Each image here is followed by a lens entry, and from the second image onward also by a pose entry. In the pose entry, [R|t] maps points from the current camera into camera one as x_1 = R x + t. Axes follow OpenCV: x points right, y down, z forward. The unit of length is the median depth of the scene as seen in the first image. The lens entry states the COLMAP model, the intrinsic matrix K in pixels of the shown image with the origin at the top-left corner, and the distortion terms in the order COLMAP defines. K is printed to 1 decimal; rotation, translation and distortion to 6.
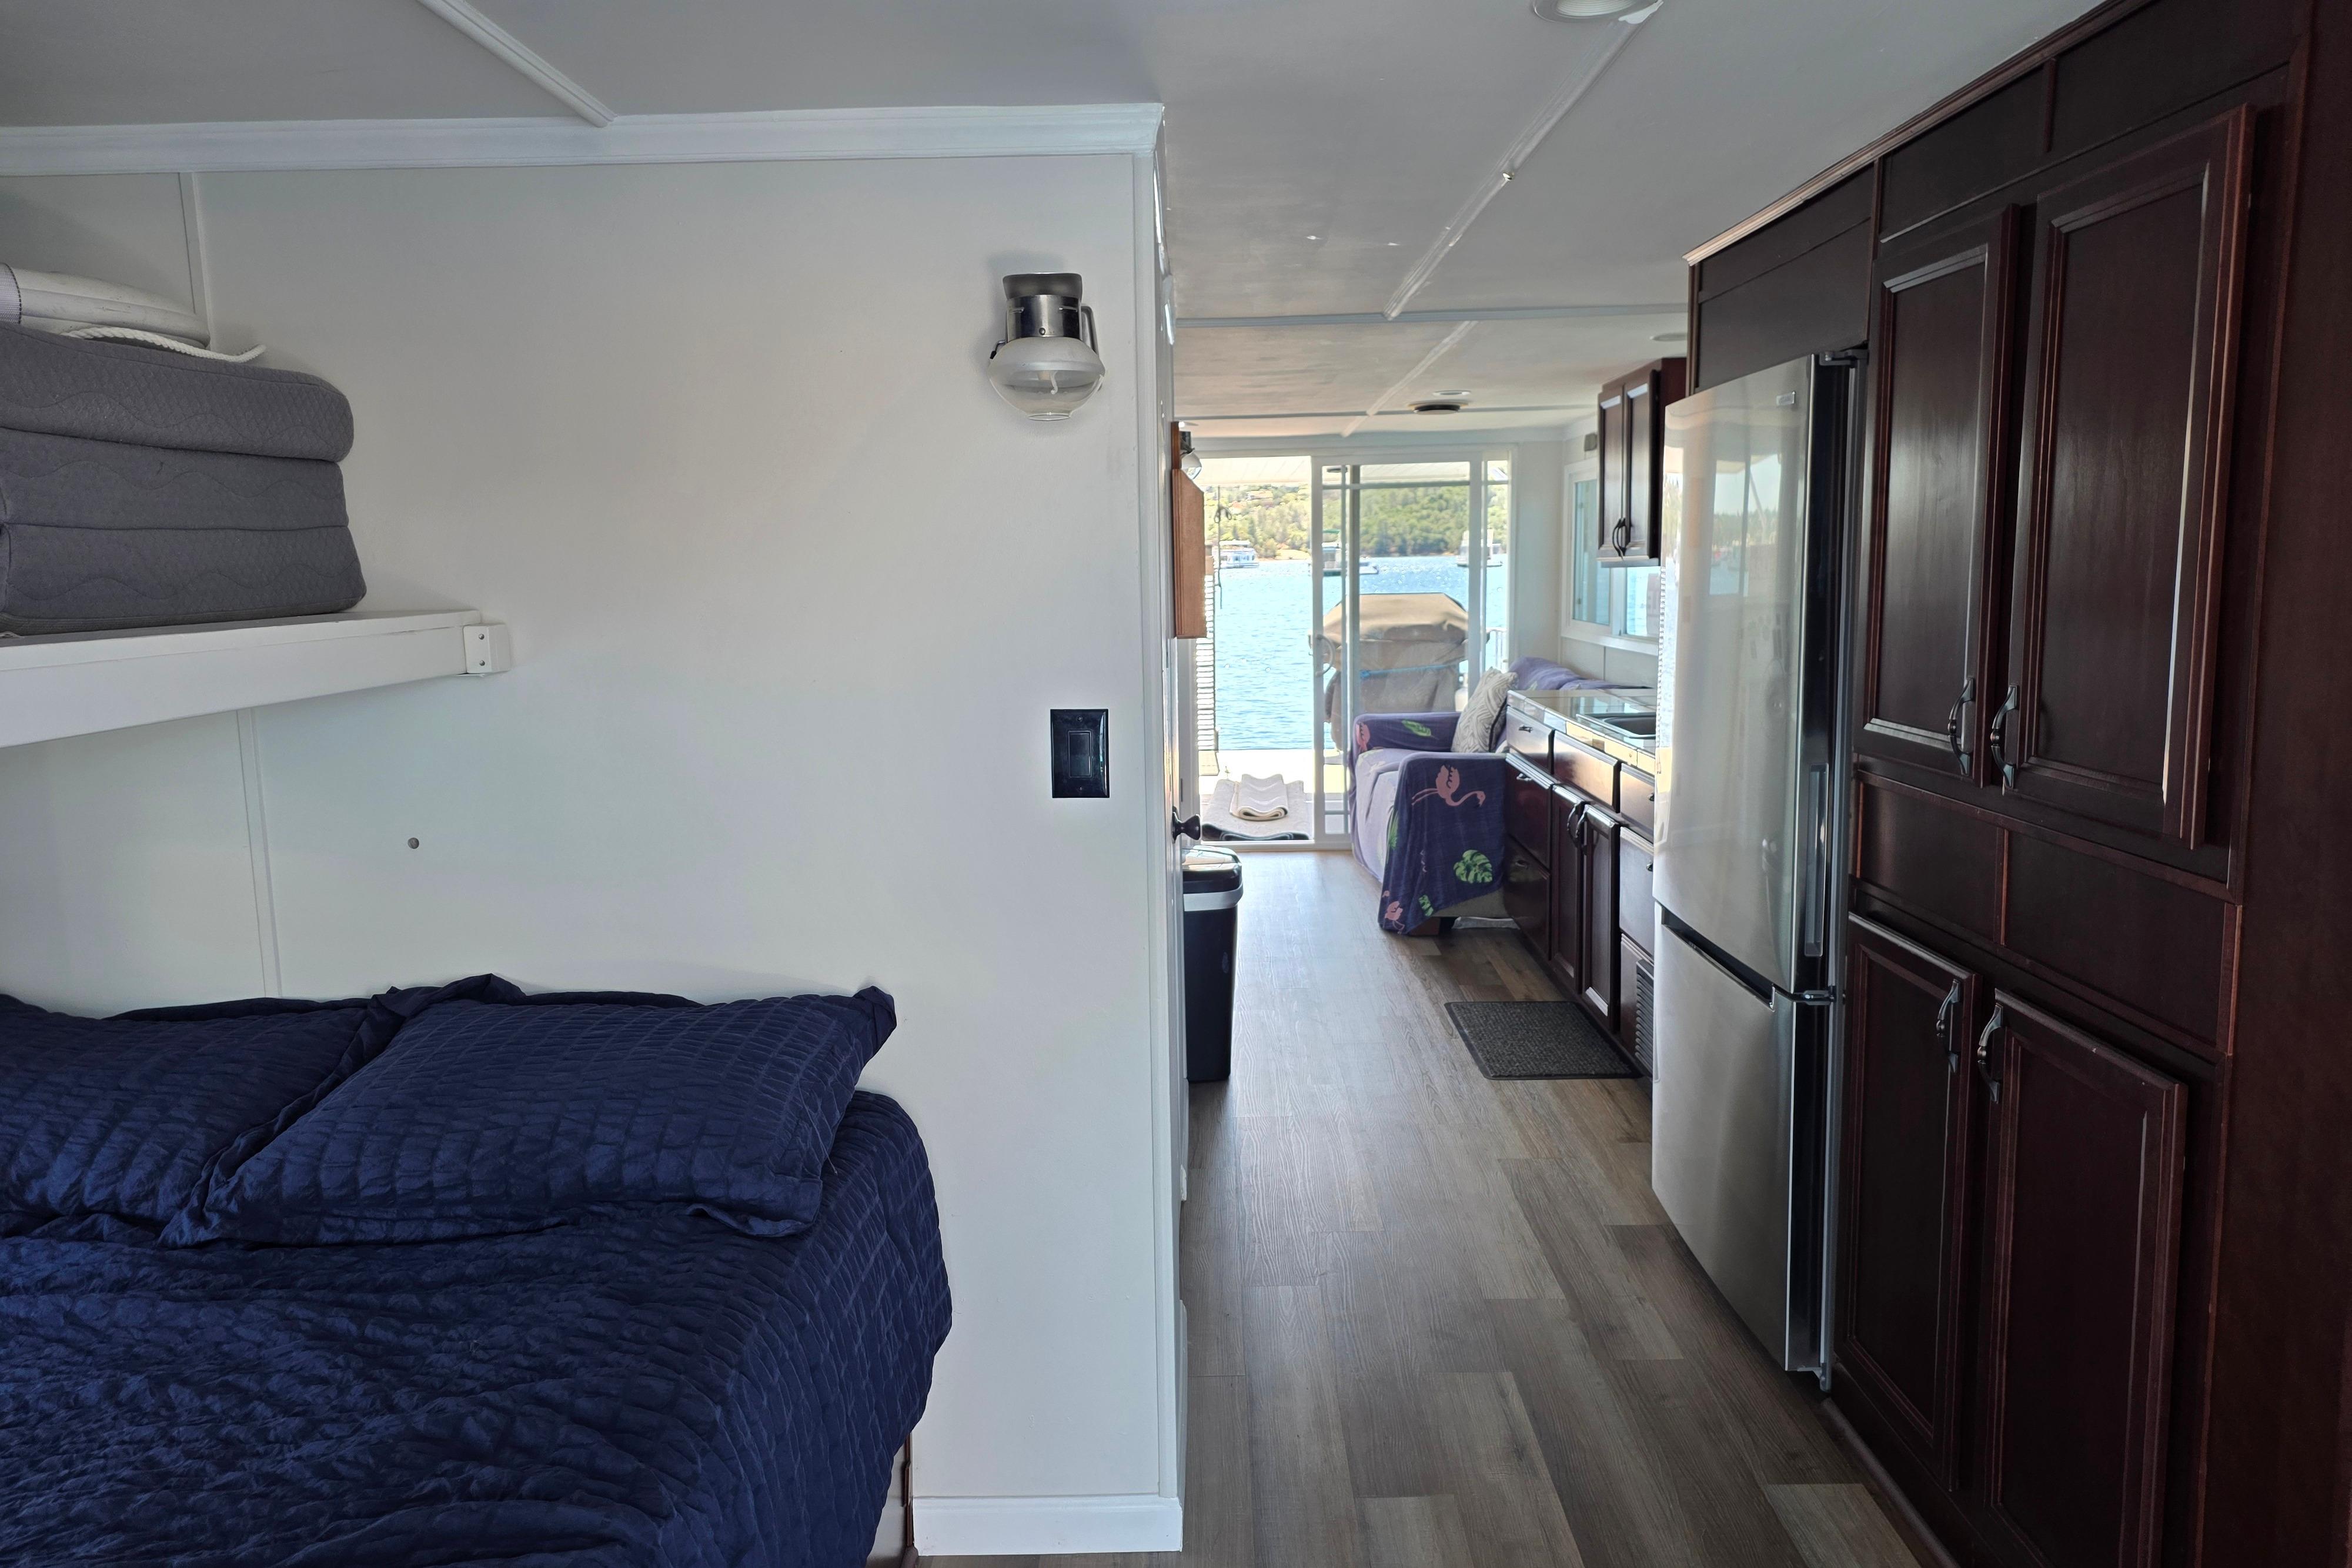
lens RADIAL K [[1554.2, 0, 1172.2], [0, 1554.2, 781.1], [0, 0, 1]] dist [0.073835, -0.052778]
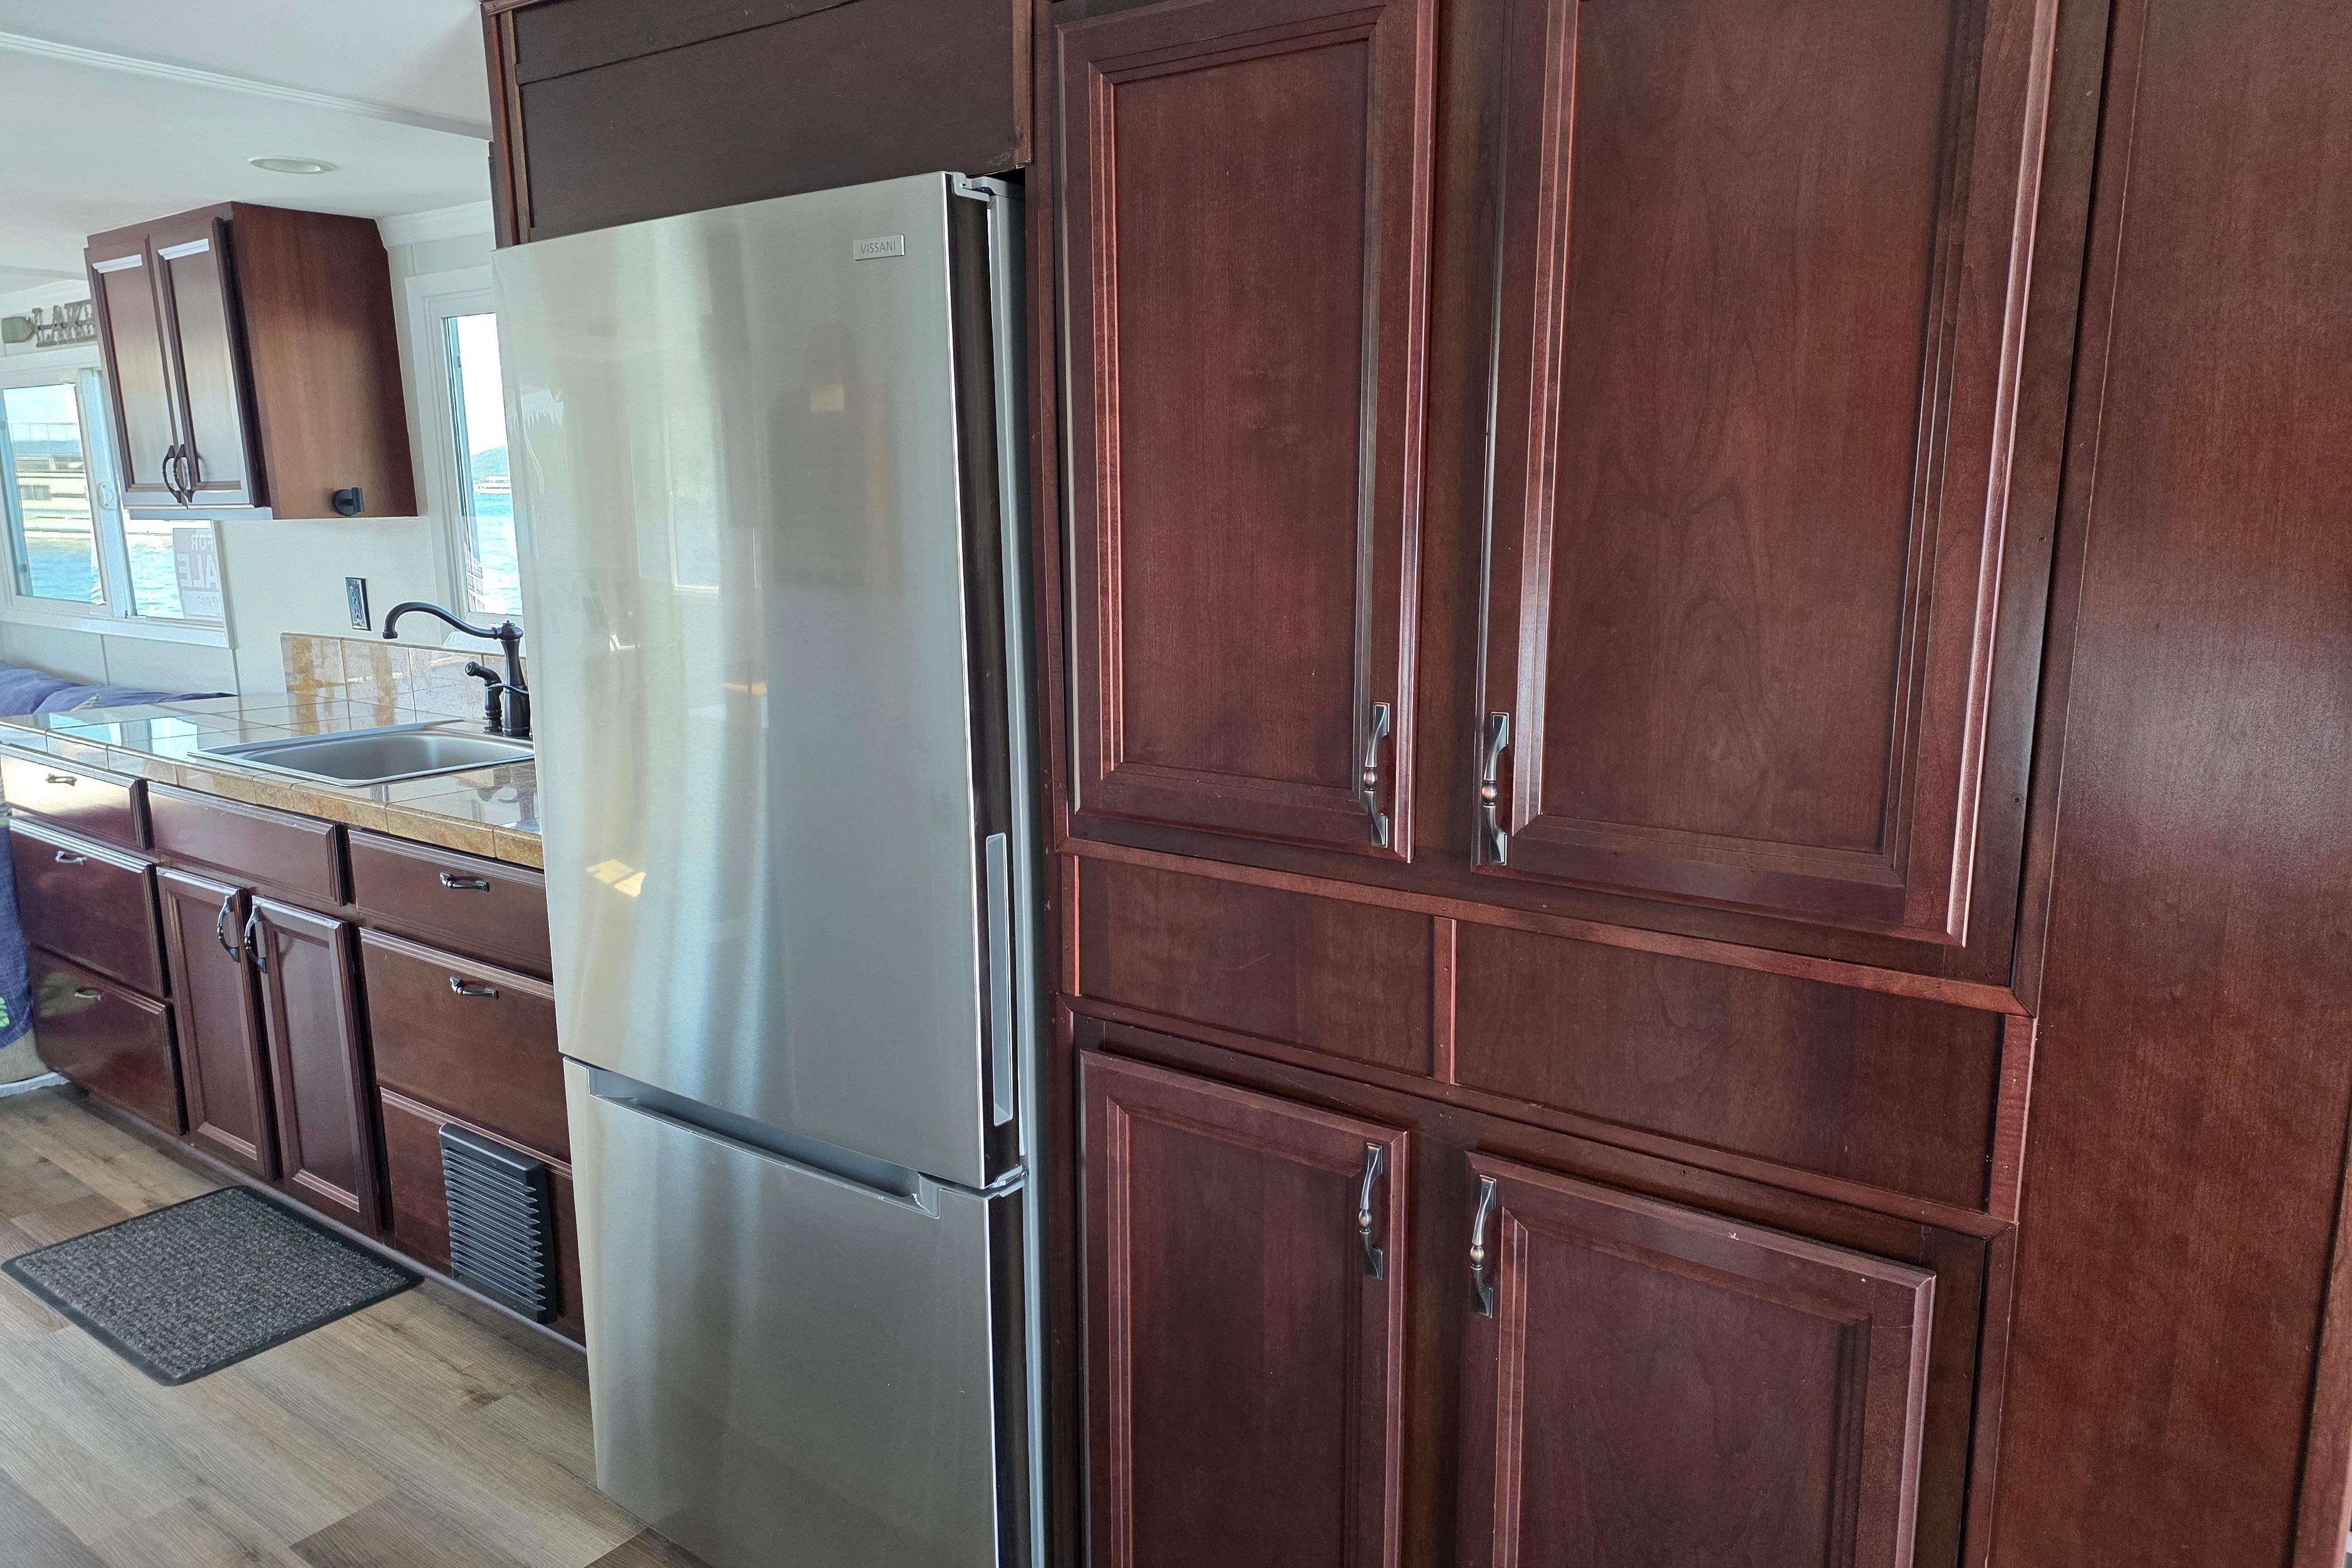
lens RADIAL K [[1554.2, 0, 1180.4], [0, 1554.2, 786.3], [0, 0, 1]] dist [0.073835, -0.052778]
pose [[0.575896, -0.136871, 0.805984, -0.030068], [0.110980, 0.989848, 0.088796, -0.041525], [-0.809955, 0.038311, 0.585240, 0.295604]]
